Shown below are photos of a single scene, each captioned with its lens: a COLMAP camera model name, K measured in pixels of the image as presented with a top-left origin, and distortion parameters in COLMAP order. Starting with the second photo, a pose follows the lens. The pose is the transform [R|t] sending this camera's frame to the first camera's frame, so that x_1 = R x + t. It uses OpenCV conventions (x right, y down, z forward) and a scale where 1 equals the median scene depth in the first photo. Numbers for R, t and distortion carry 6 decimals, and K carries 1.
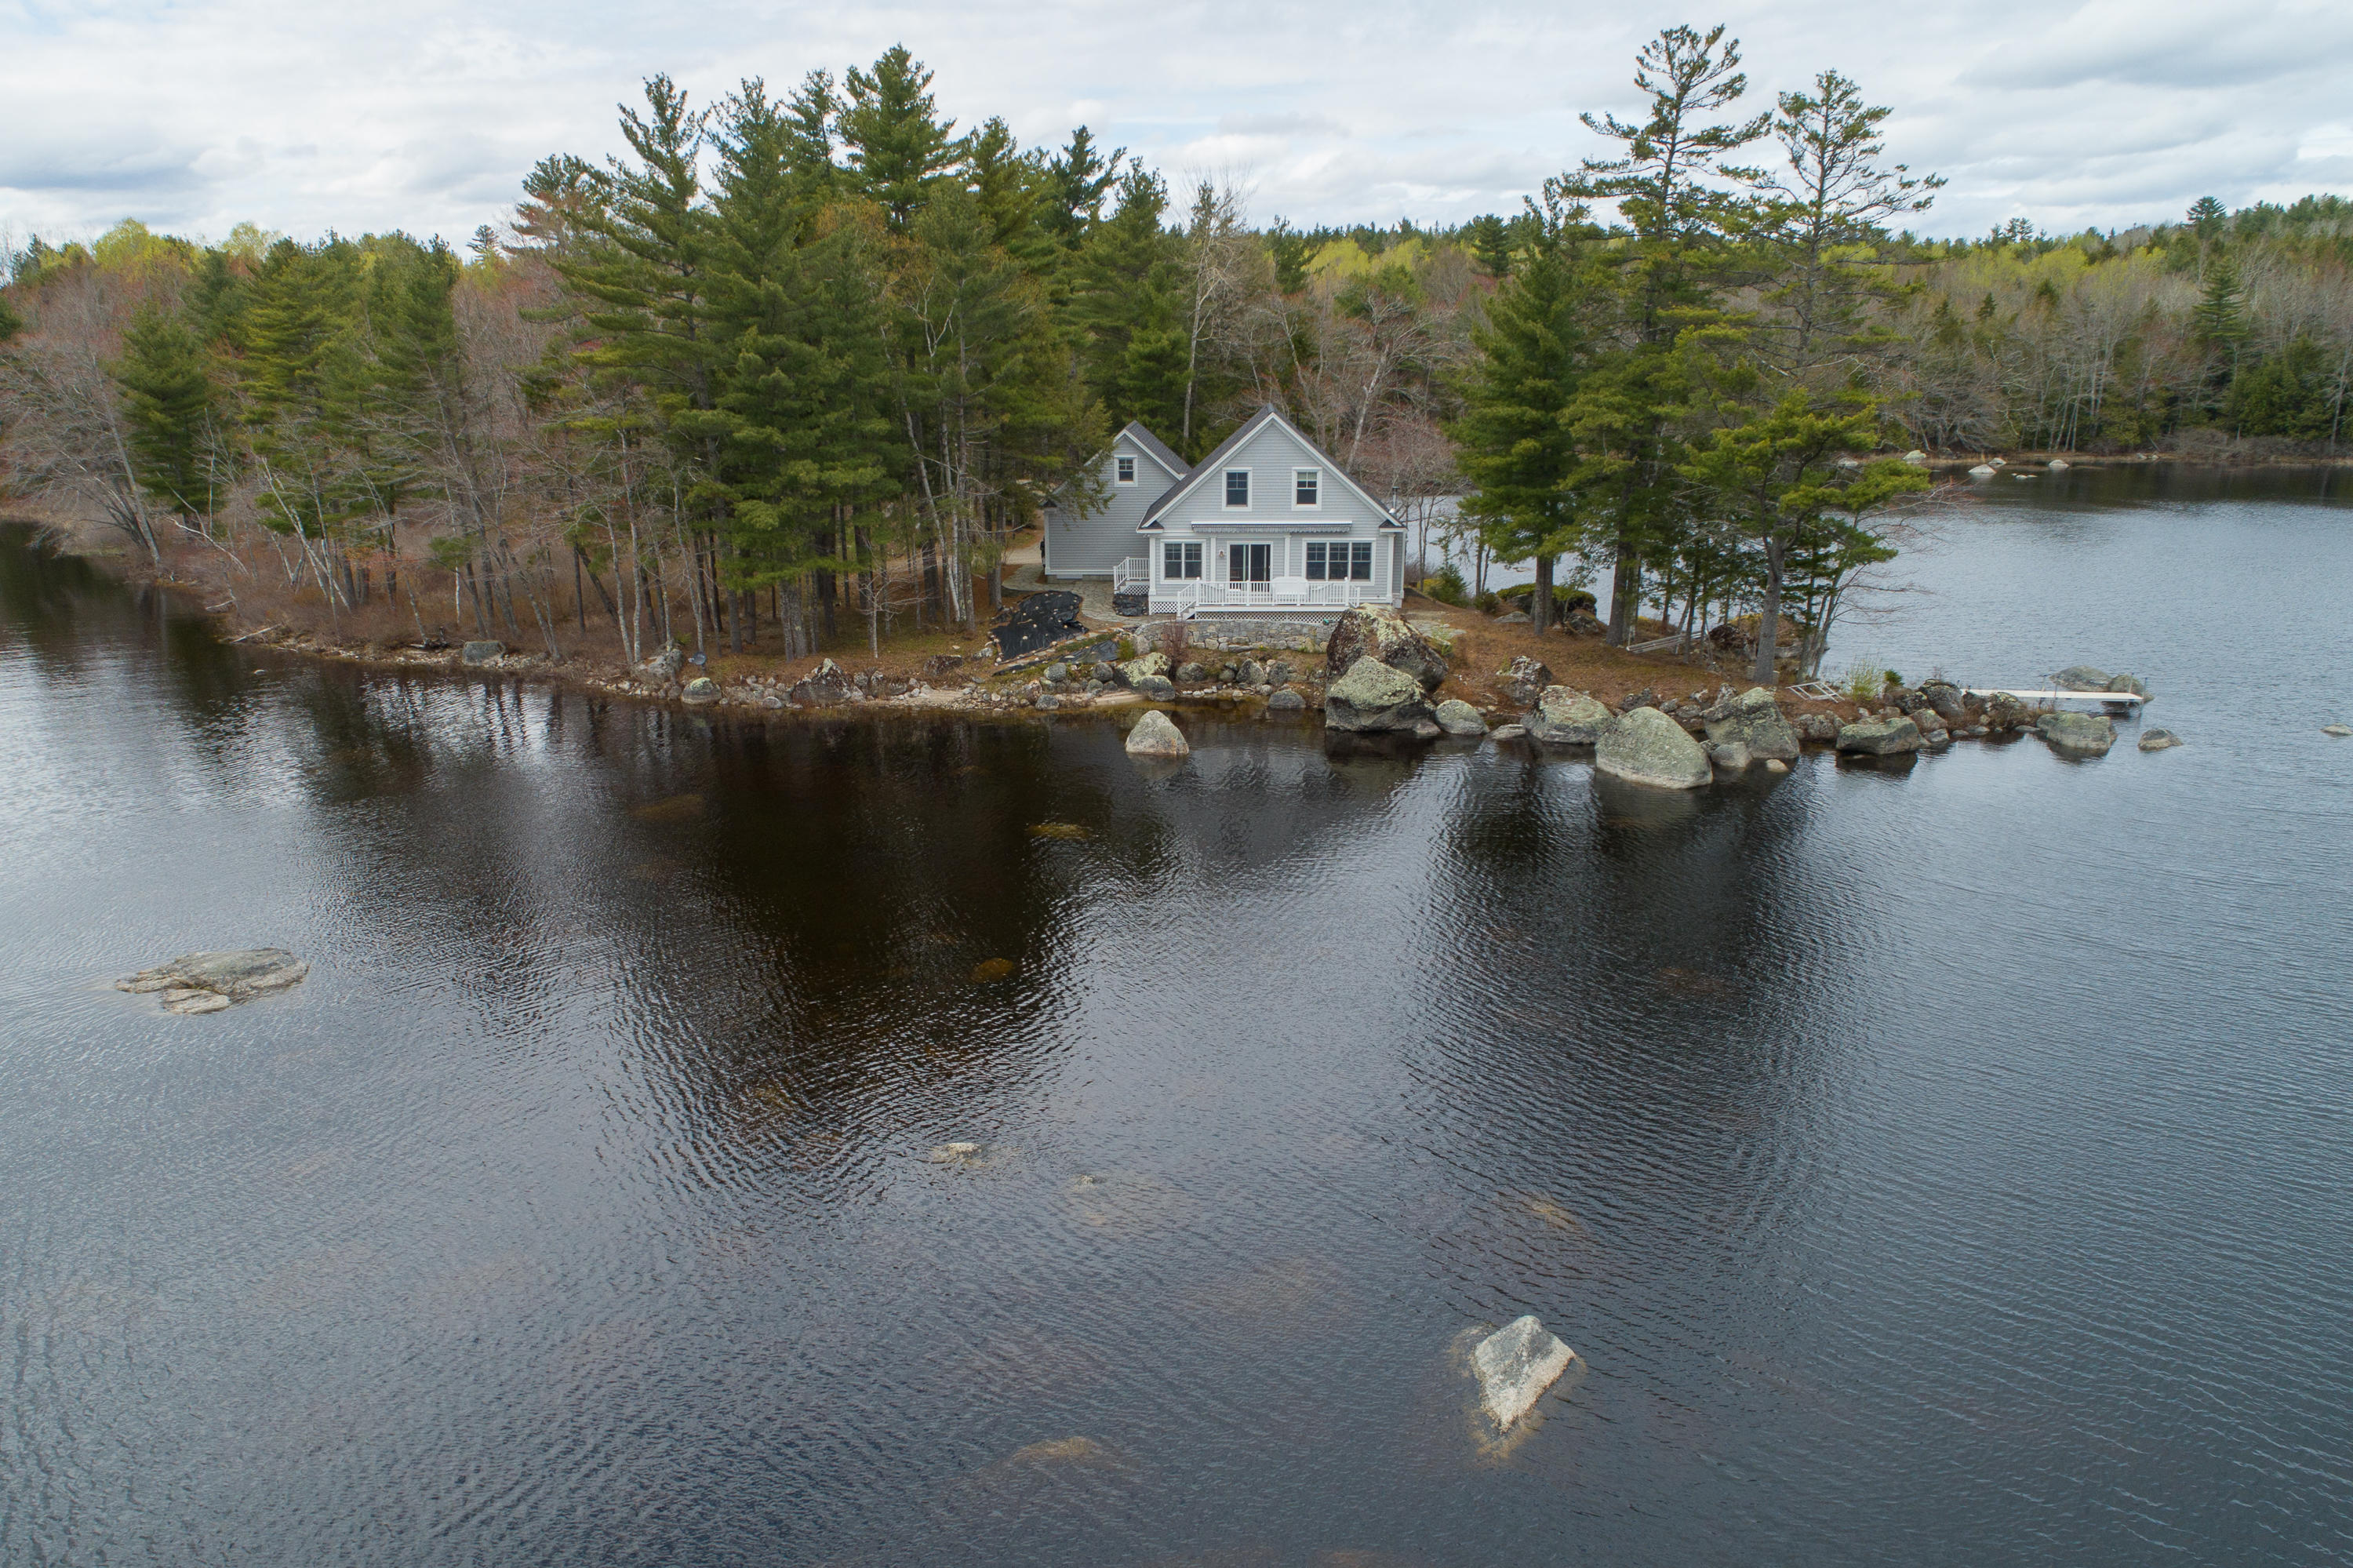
lens RADIAL K [[1768.5, 0, 1180.0], [0, 1768.5, 999.1], [0, 0, 1]] dist [-0.000313, -0.000355]
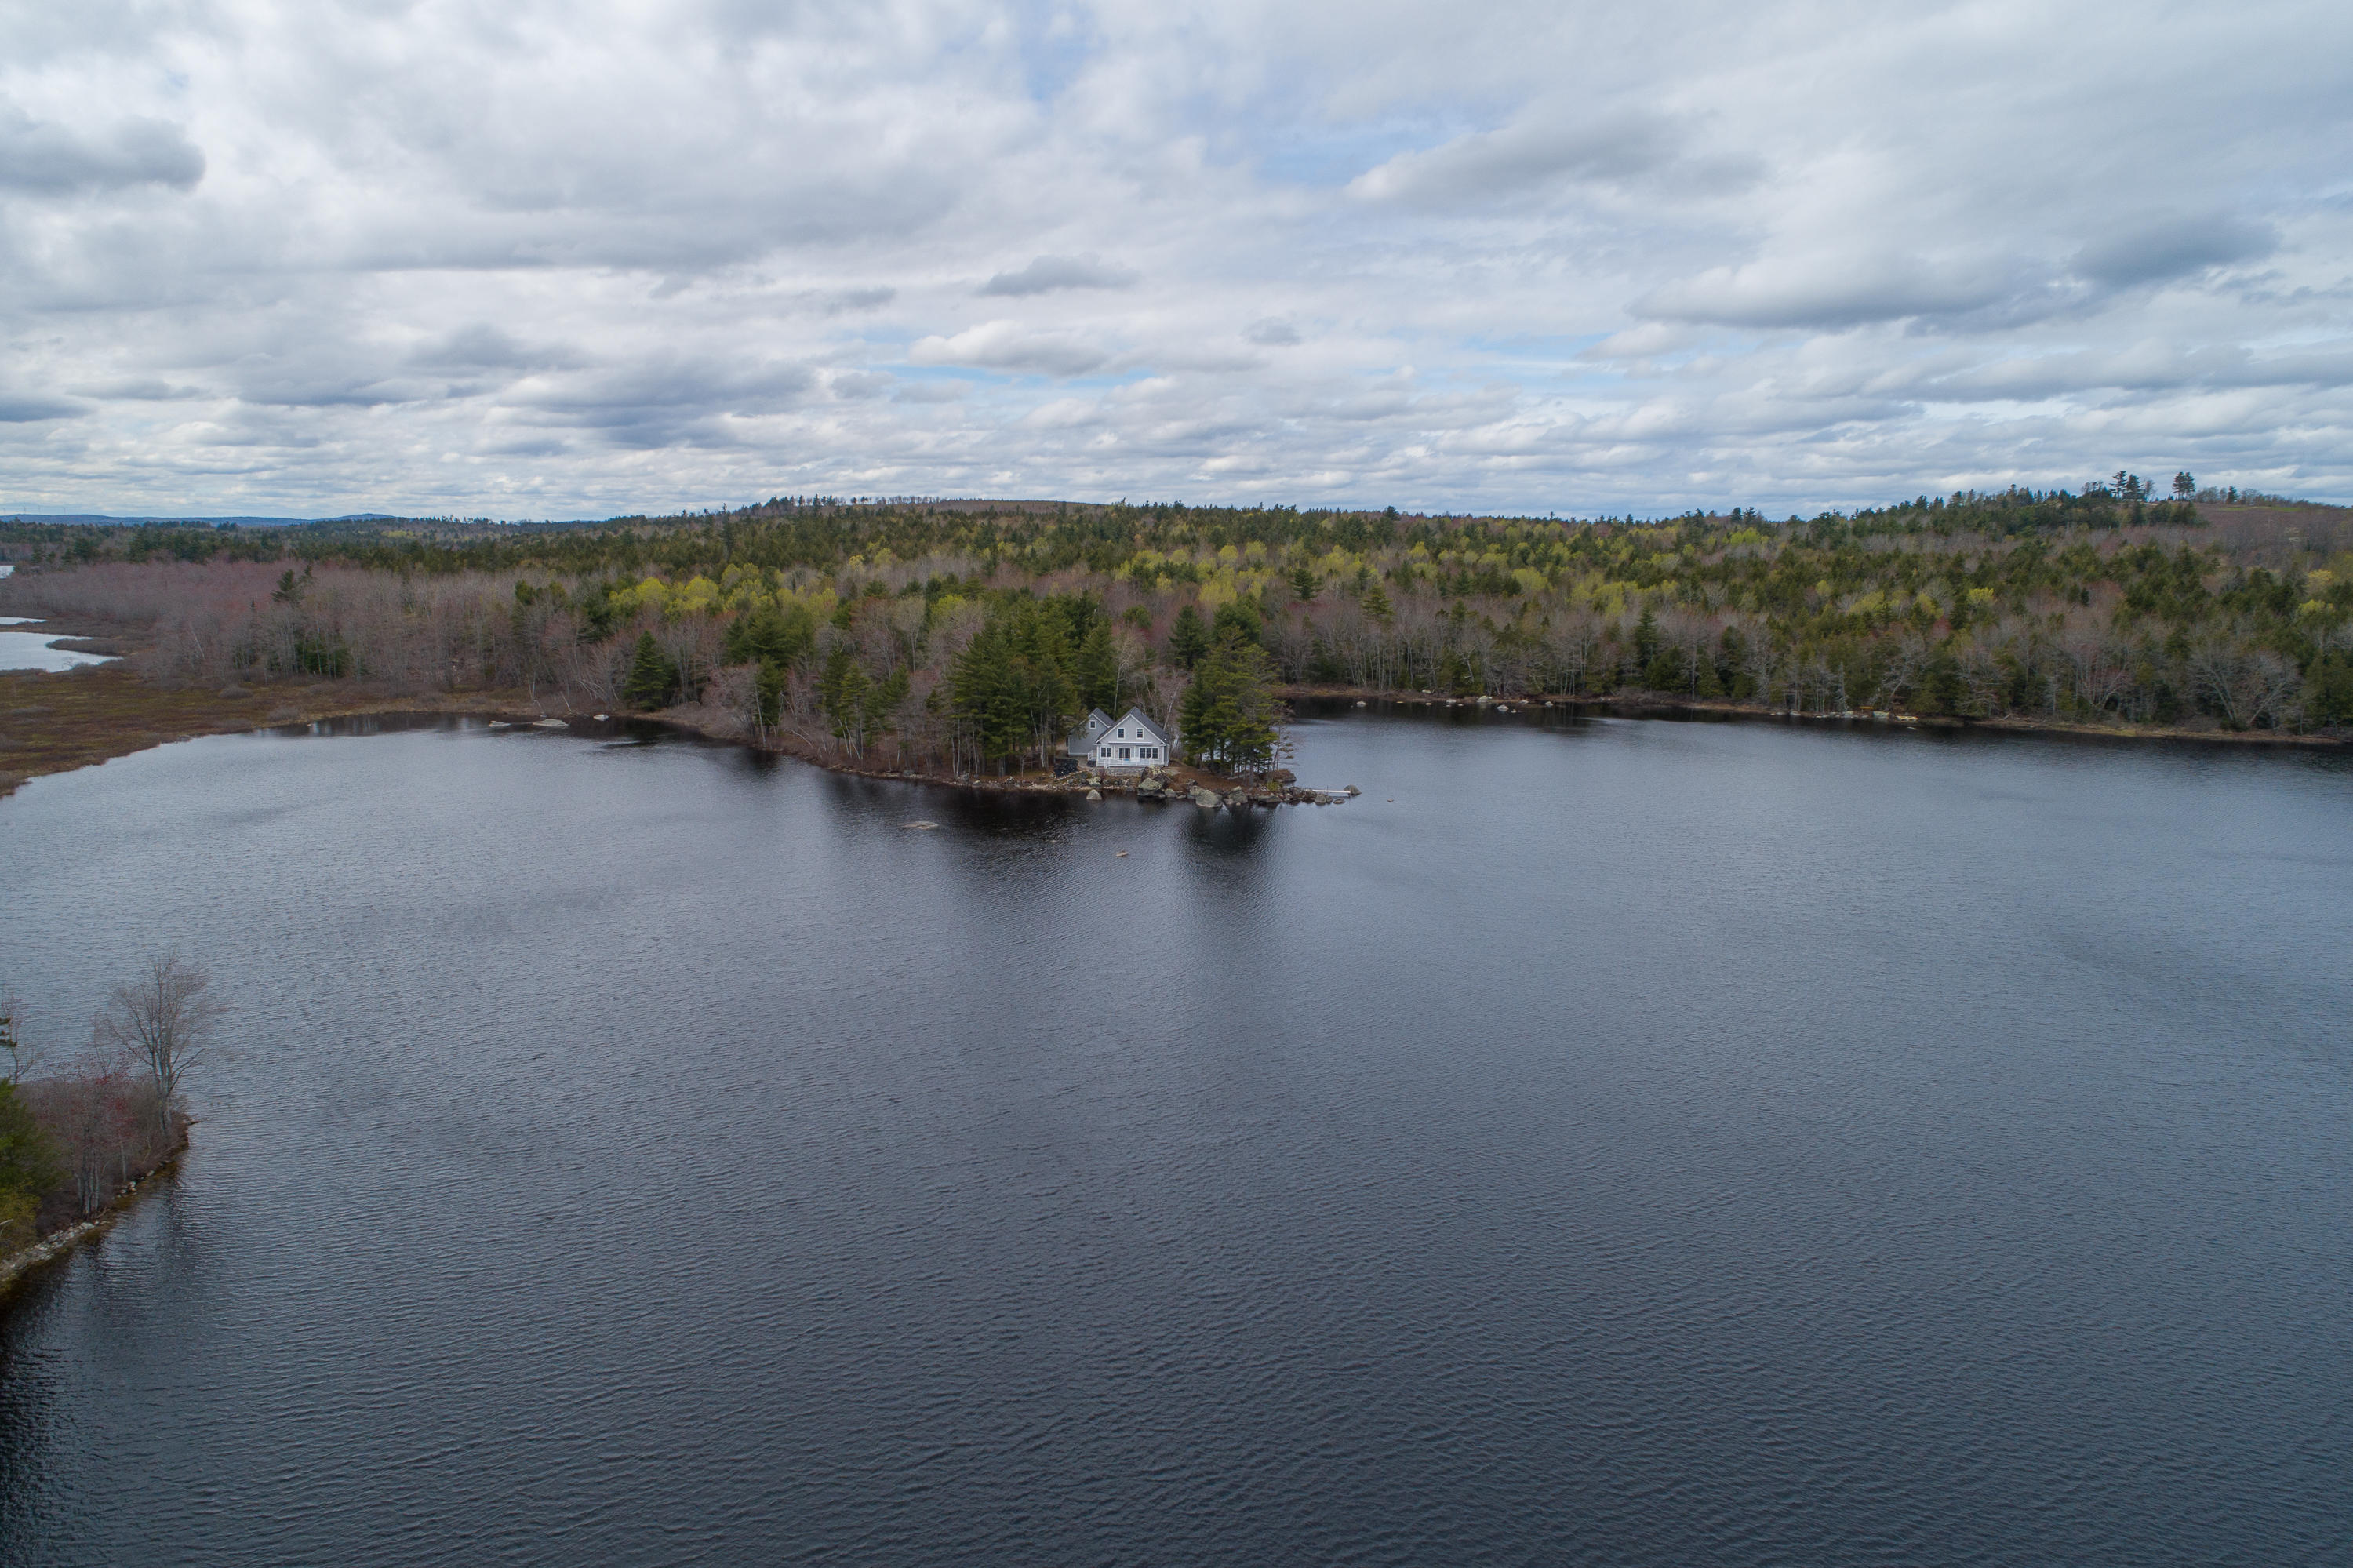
lens RADIAL K [[1607.1, 0, 1176.5], [0, 1607.1, 784.0], [0, 0, 1]] dist [-0.009281, -0.003020]
pose [[0.999831, 0.018384, -0.000420, 0.150219], [-0.018094, 0.979505, -0.200604, 0.480151], [-0.003276, 0.200577, 0.979672, -2.241613]]
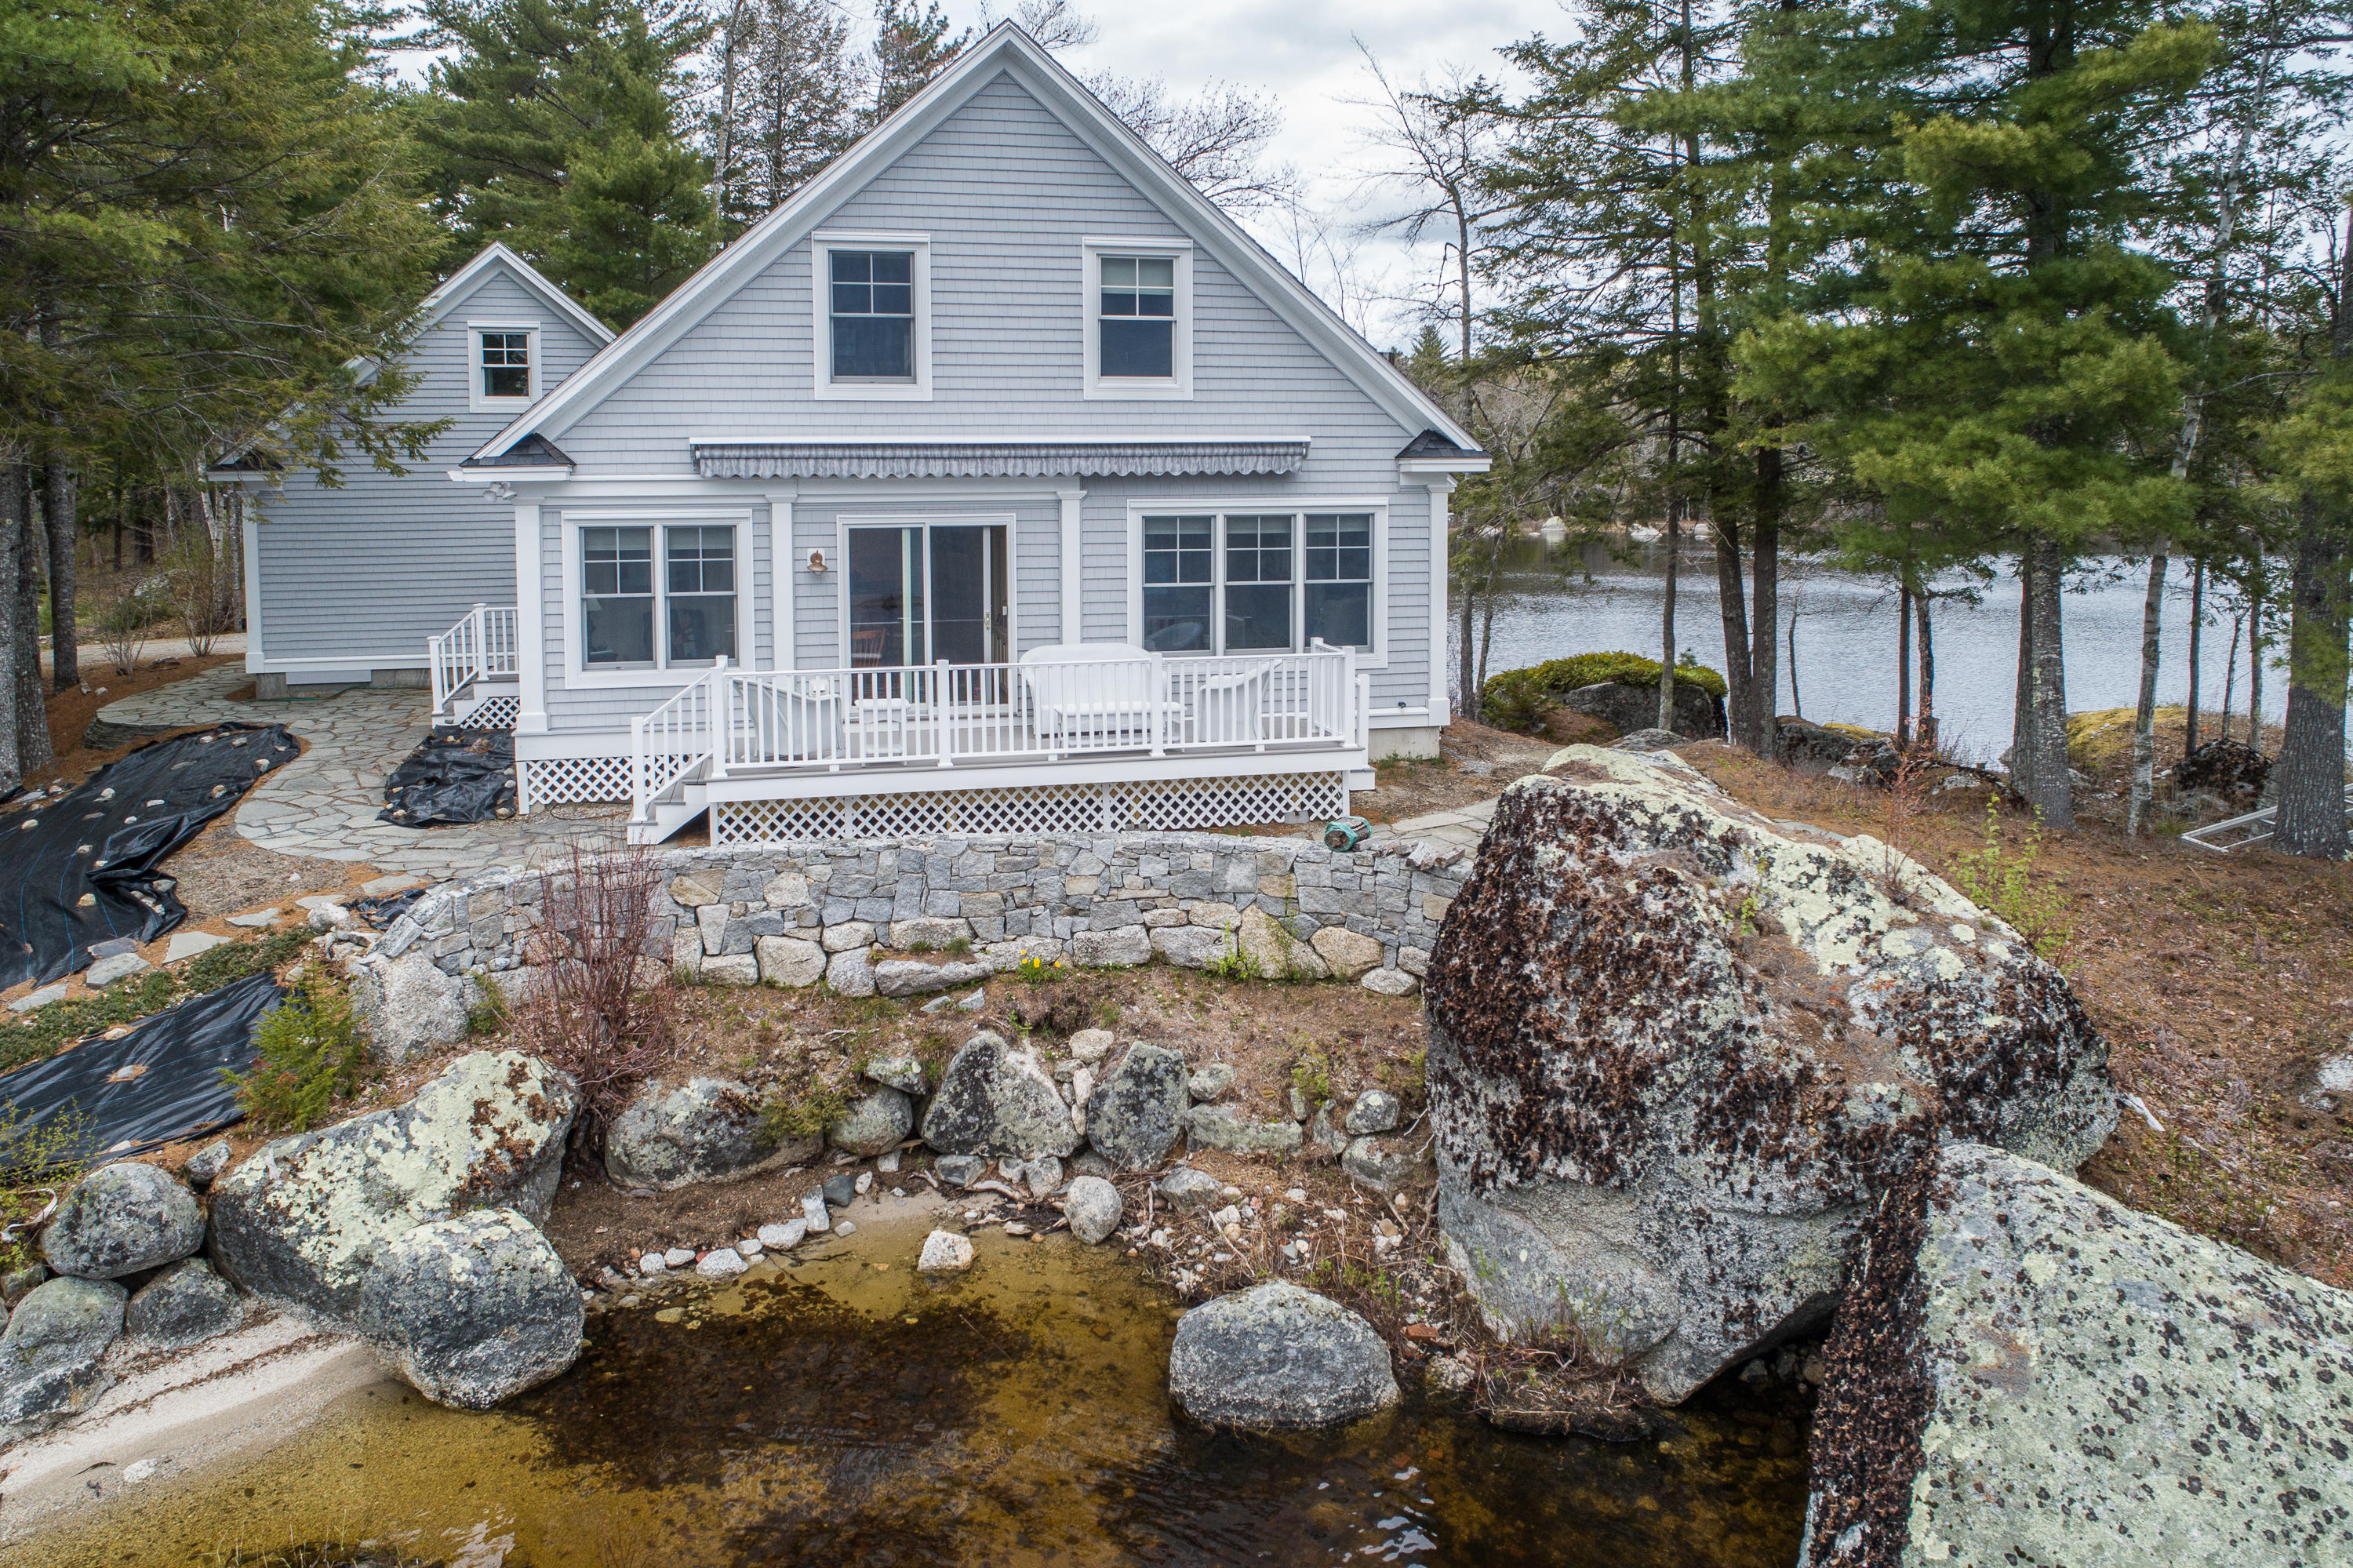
lens RADIAL K [[1617.7, 0, 1118.2], [0, 1617.7, 568.8], [0, 0, 1]] dist [-0.008291, 0.008329]
pose [[0.971826, -0.018188, 0.234995, 0.011207], [0.087231, 0.953978, -0.286908, -0.182869], [-0.218961, 0.299324, 0.928688, 0.783965]]
